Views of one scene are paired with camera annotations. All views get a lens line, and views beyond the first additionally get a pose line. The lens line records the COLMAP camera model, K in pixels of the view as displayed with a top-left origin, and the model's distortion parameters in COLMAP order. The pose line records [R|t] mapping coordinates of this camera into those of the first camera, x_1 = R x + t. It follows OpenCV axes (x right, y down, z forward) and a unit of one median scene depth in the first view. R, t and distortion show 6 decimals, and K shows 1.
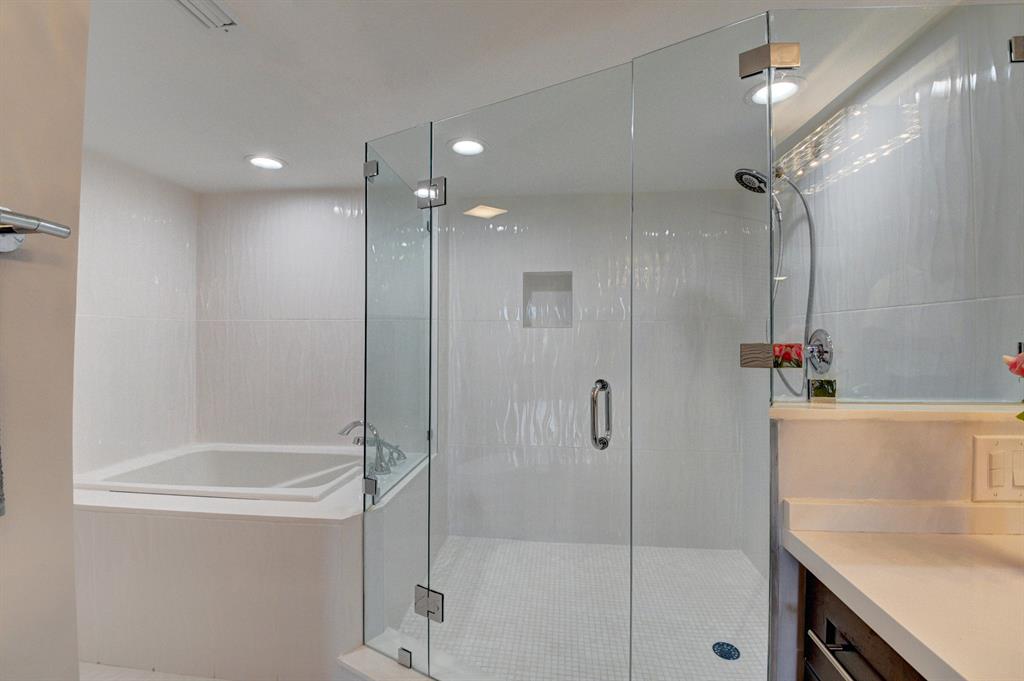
lens RADIAL K [[450.3, 0, 510.7], [0, 450.3, 337.7], [0, 0, 1]] dist [0.020278, -0.030505]
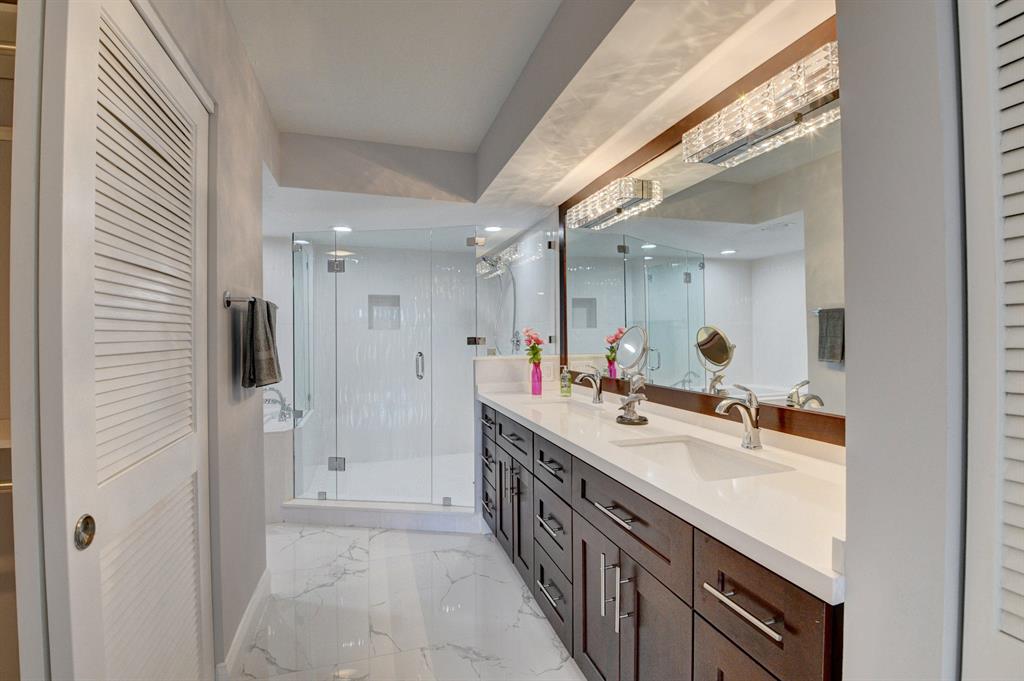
lens RADIAL K [[450.3, 0, 510.7], [0, 450.3, 337.7], [0, 0, 1]] dist [0.020278, -0.030505]
pose [[0.916454, -0.006067, 0.400095, -0.329569], [0.004296, 0.999977, 0.005323, 0.003143], [-0.400118, -0.003159, 0.916458, -1.454625]]
